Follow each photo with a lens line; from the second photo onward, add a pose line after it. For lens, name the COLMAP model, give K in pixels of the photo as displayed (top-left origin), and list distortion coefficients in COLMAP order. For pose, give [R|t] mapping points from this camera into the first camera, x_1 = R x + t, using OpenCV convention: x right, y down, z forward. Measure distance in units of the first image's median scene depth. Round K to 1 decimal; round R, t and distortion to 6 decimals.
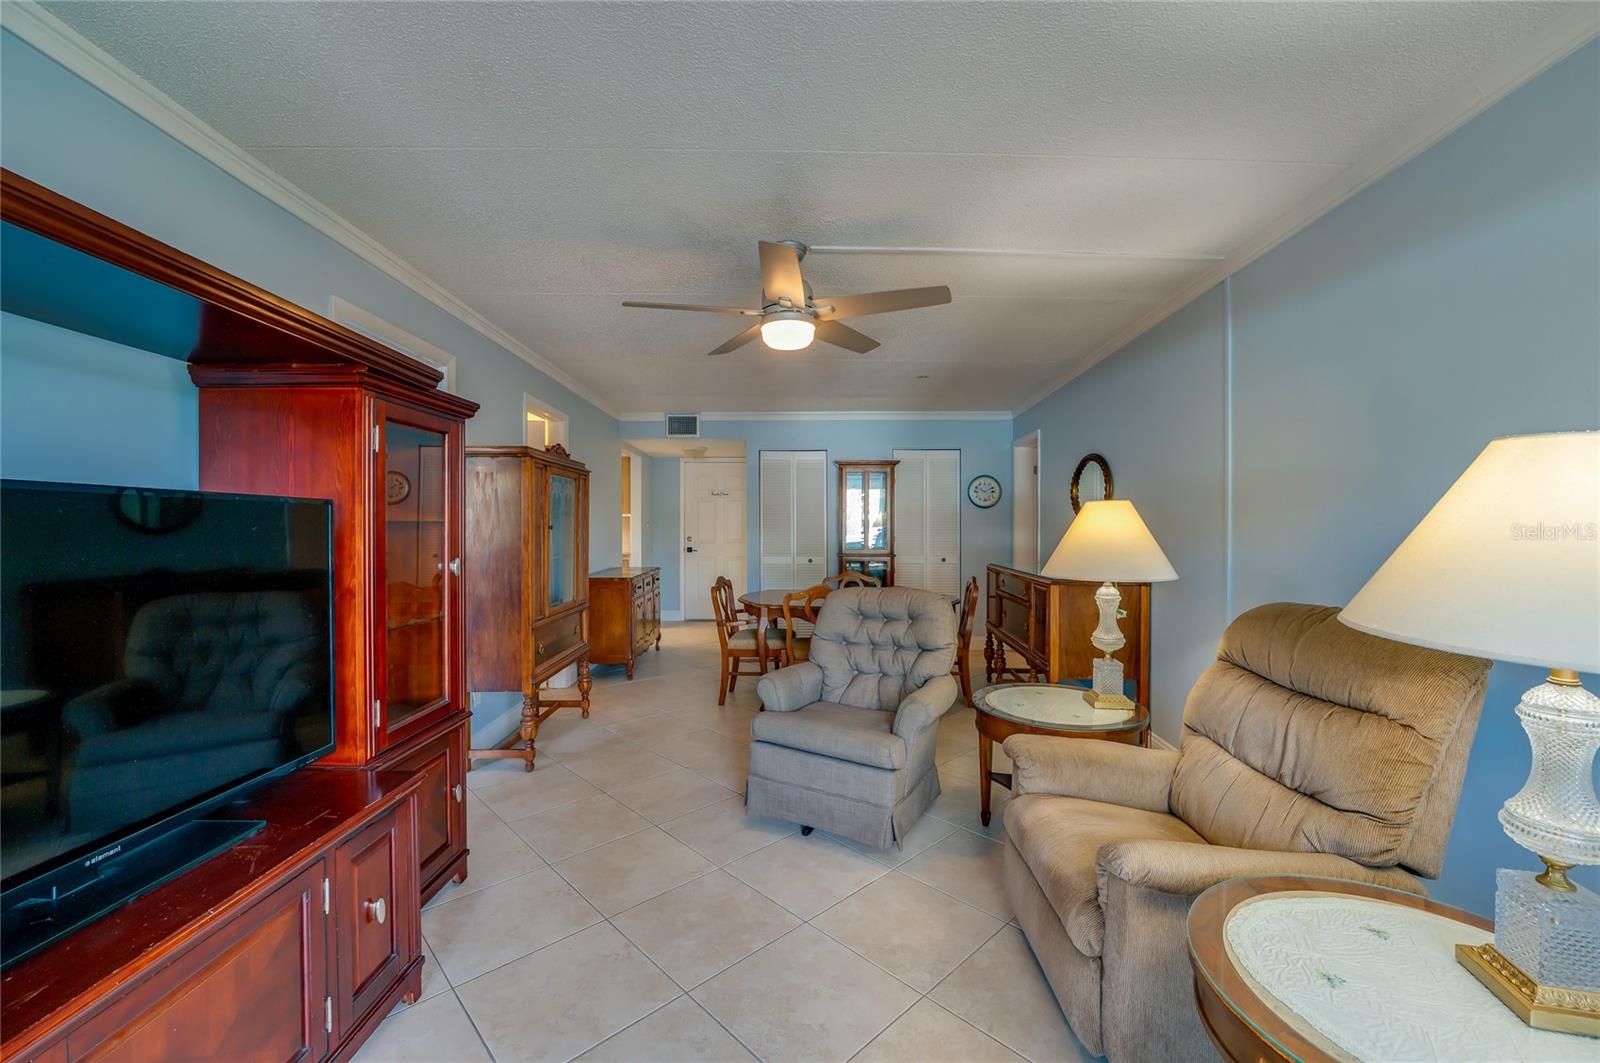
lens RADIAL K [[659.2, 0, 806.2], [0, 659.2, 530.7], [0, 0, 1]] dist [-0.015467, 0.000147]
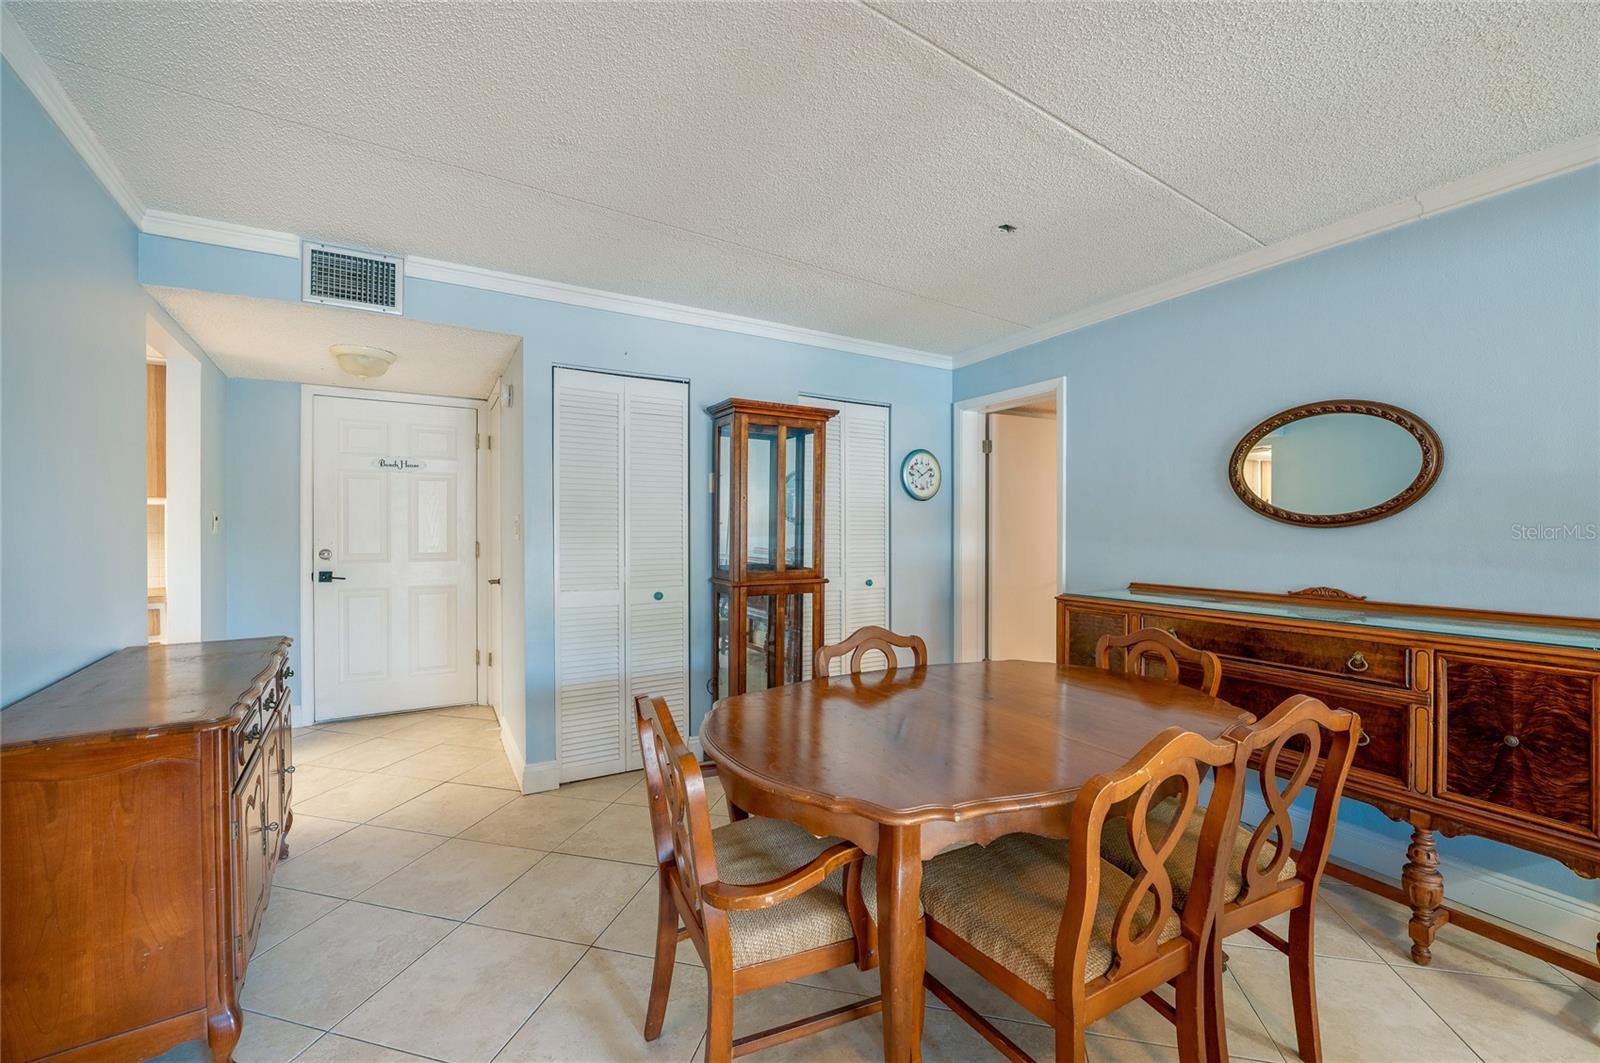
lens RADIAL K [[624.0, 0, 801.8], [0, 624.0, 524.3], [0, 0, 1]] dist [-0.033965, 0.000008]
pose [[0.837120, -0.003022, 0.547011, -0.163572], [0.002472, 0.999995, 0.001742, -0.011768], [-0.547014, -0.000106, 0.837124, 0.544421]]
